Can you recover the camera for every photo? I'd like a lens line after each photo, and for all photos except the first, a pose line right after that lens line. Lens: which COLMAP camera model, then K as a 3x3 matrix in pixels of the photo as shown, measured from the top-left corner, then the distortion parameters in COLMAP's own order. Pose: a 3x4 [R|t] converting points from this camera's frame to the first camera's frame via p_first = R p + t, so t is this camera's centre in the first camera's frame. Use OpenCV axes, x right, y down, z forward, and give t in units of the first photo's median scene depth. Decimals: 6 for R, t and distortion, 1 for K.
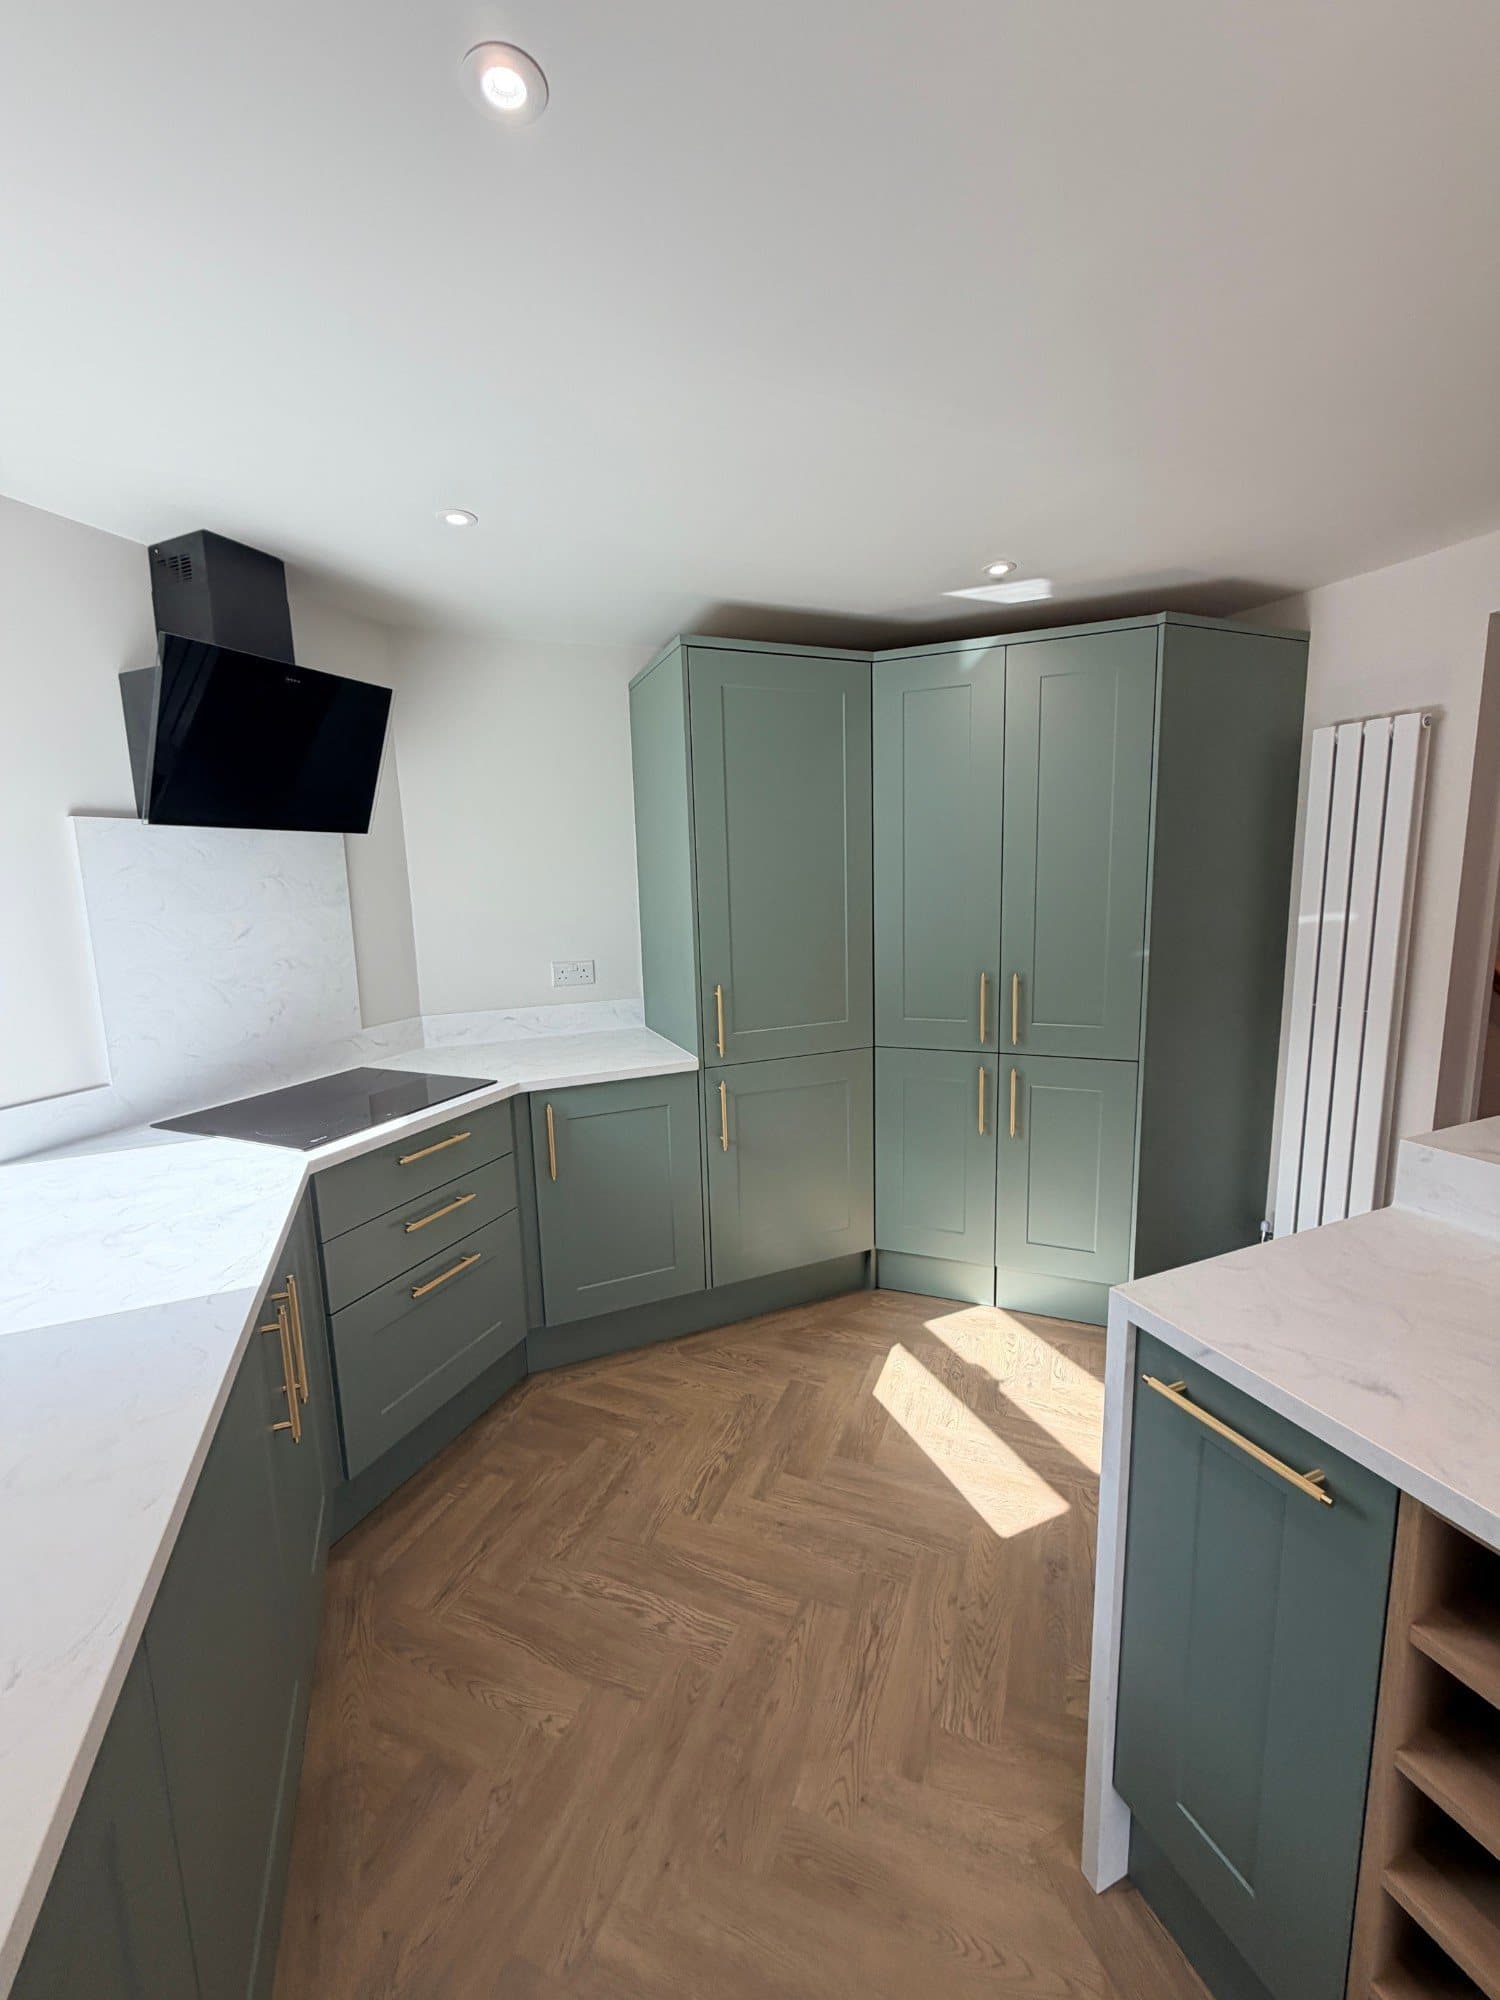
lens RADIAL K [[790.5, 0, 754.5], [0, 790.5, 994.5], [0, 0, 1]] dist [-0.000865, 0.000085]
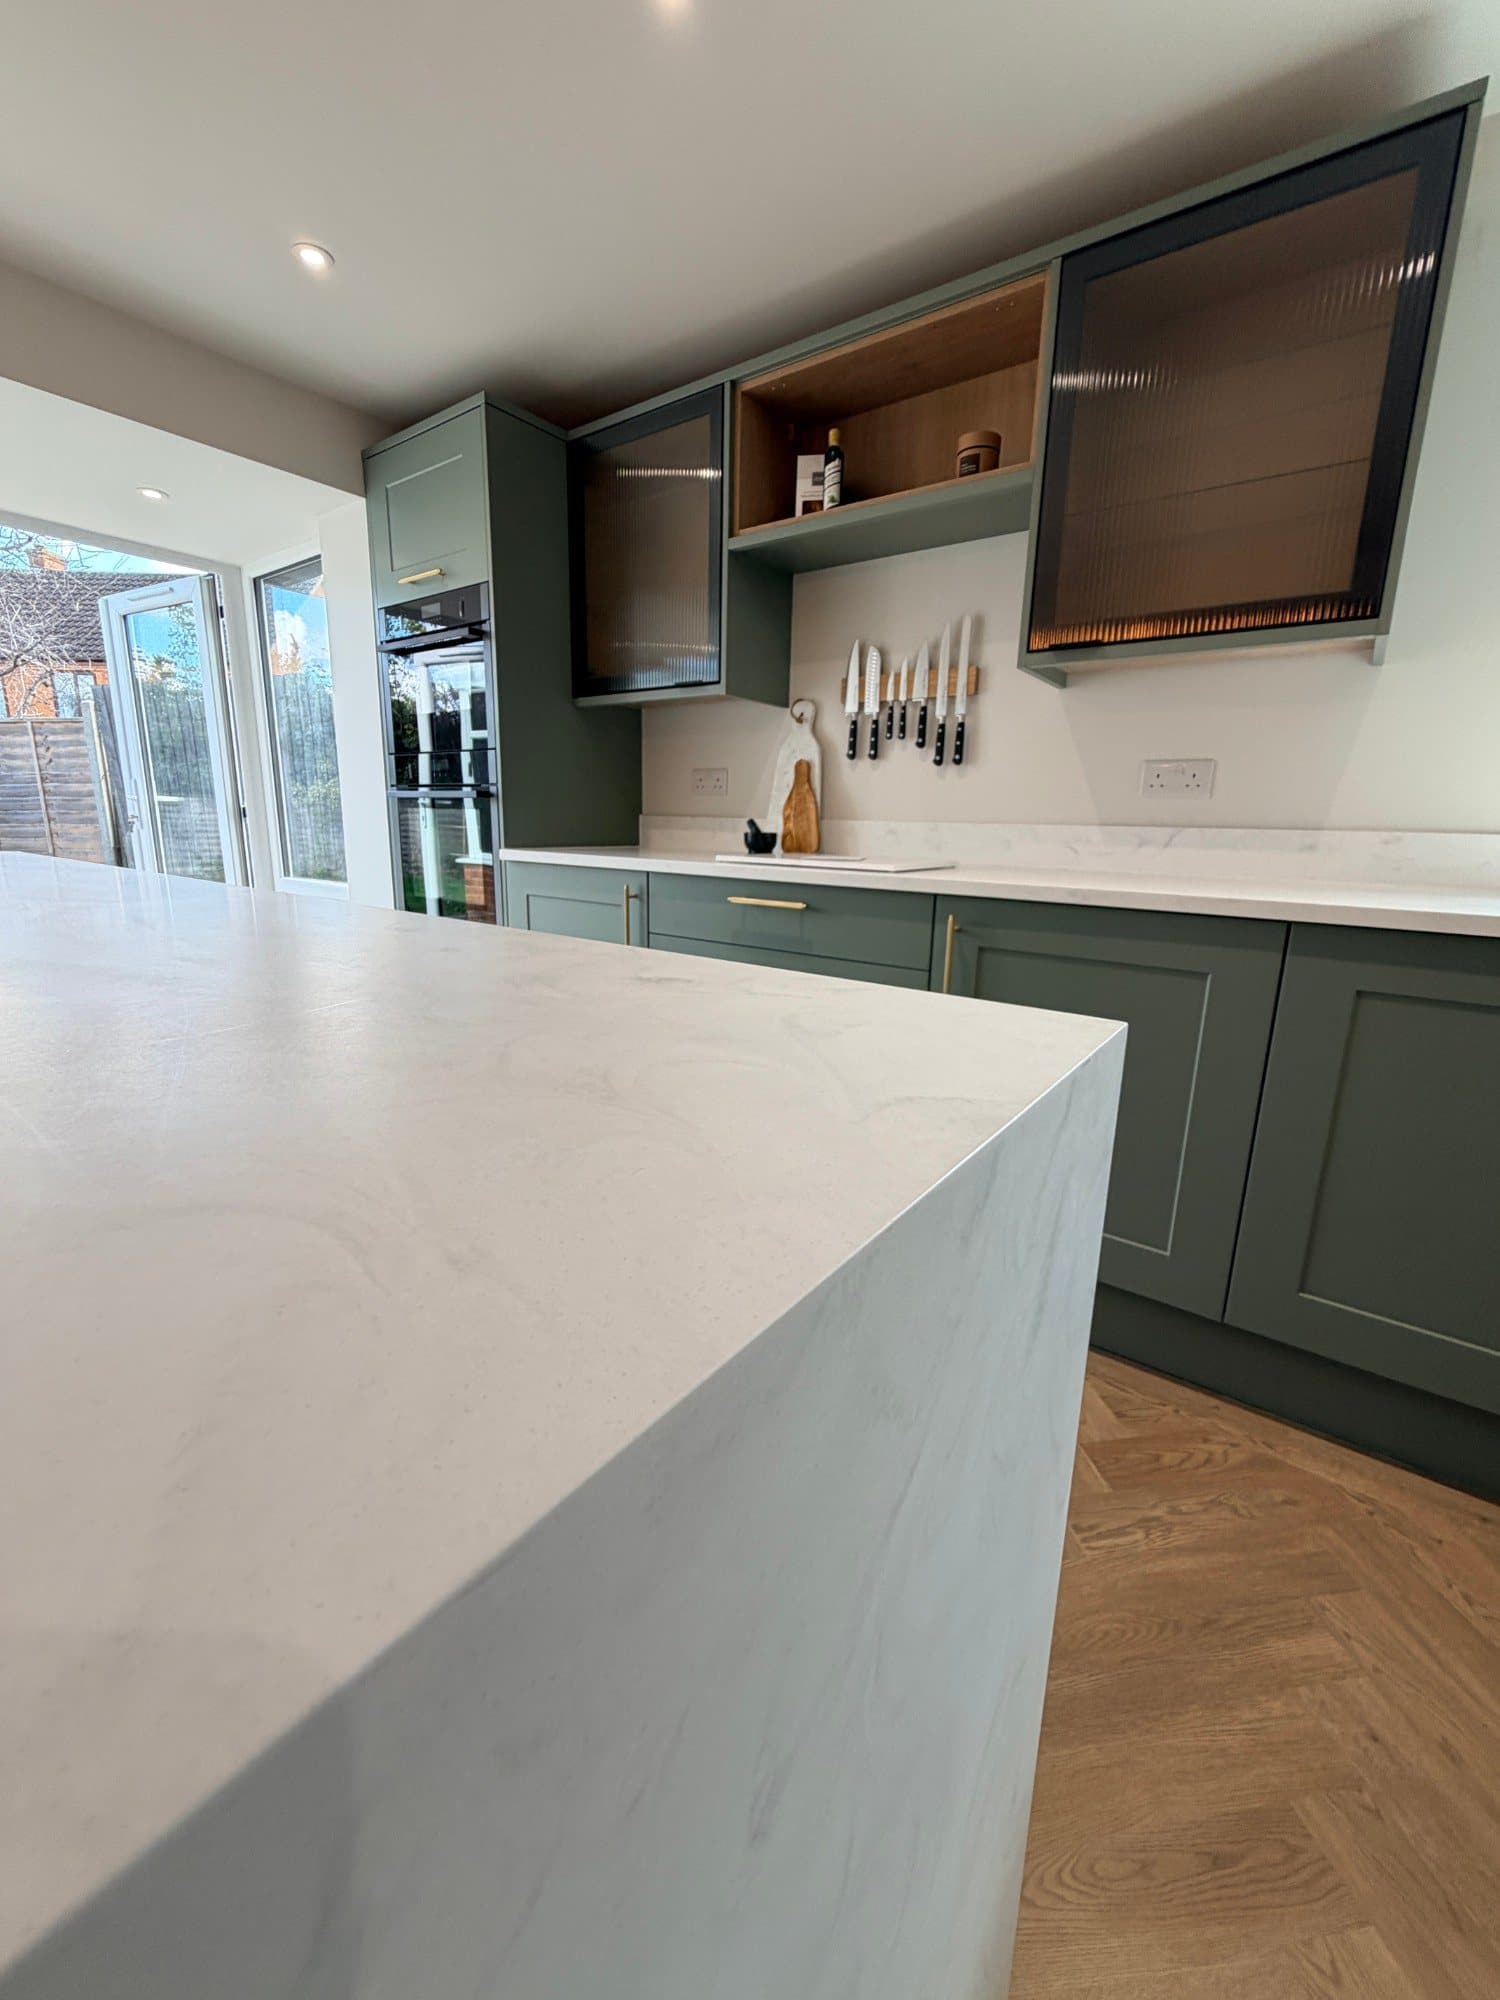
lens RADIAL K [[794.7, 0, 753.7], [0, 794.7, 993.3], [0, 0, 1]] dist [-0.001464, -0.000034]
pose [[-0.860131, 0.114805, -0.496986, 0.421403], [-0.079363, 0.932354, 0.352730, 0.115189], [0.503862, 0.342836, -0.792835, 0.624617]]
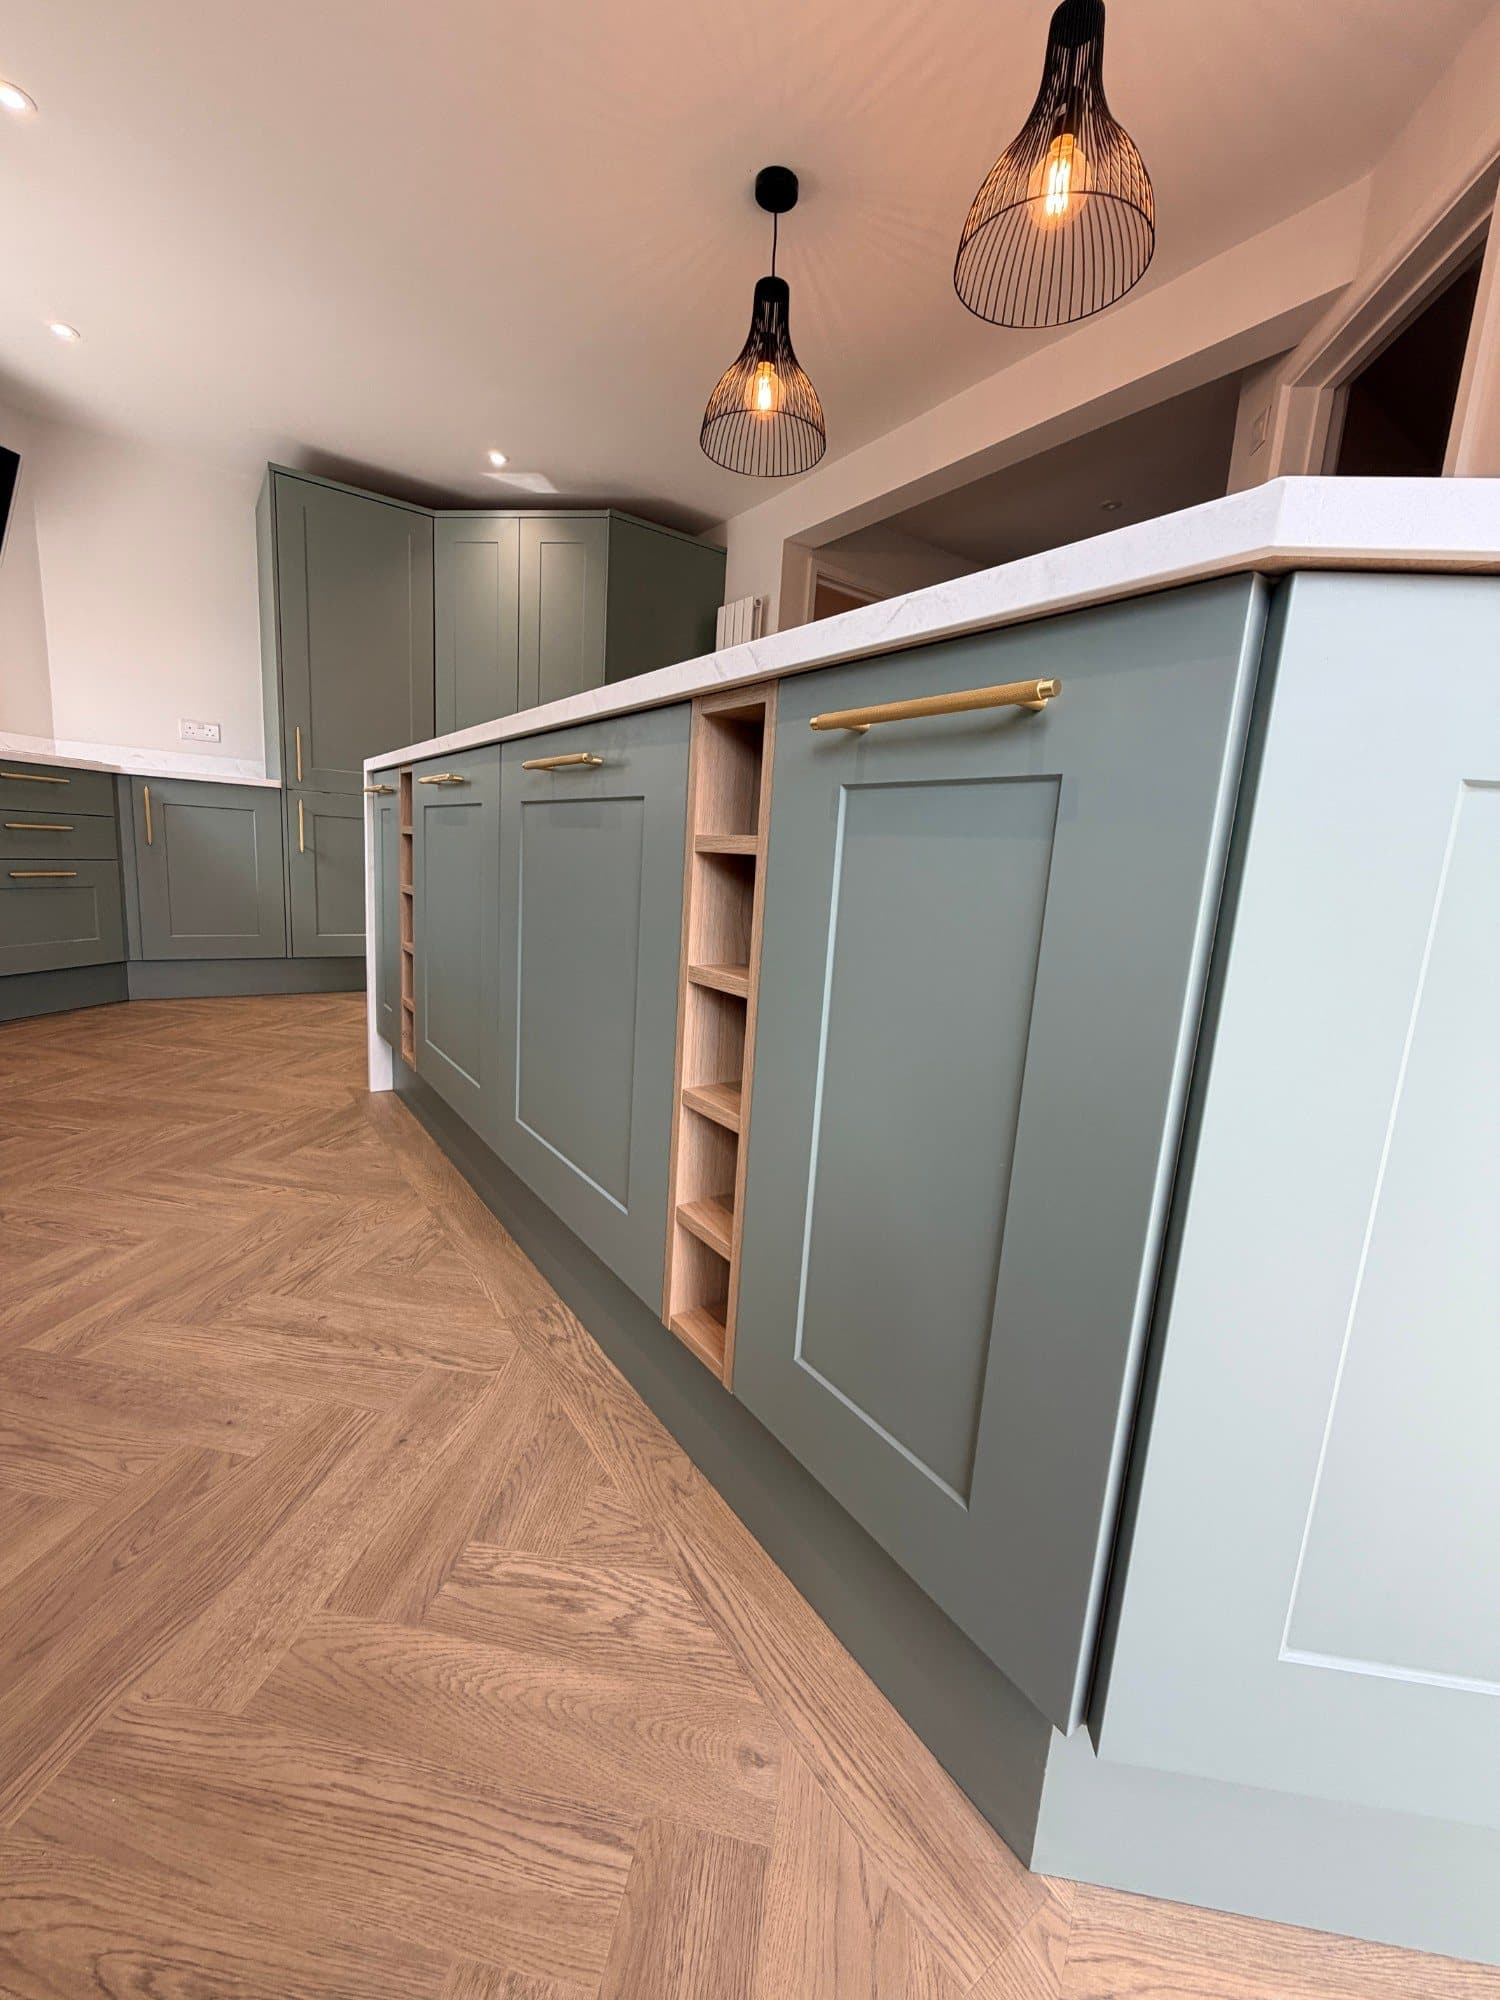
lens RADIAL K [[794.7, 0, 753.7], [0, 794.7, 993.3], [0, 0, 1]] dist [-0.001464, -0.000034]
pose [[0.970717, 0.048697, 0.235238, 0.501727], [-0.053750, 0.998440, 0.015110, 0.459447], [-0.234135, -0.027312, 0.971820, -0.656157]]
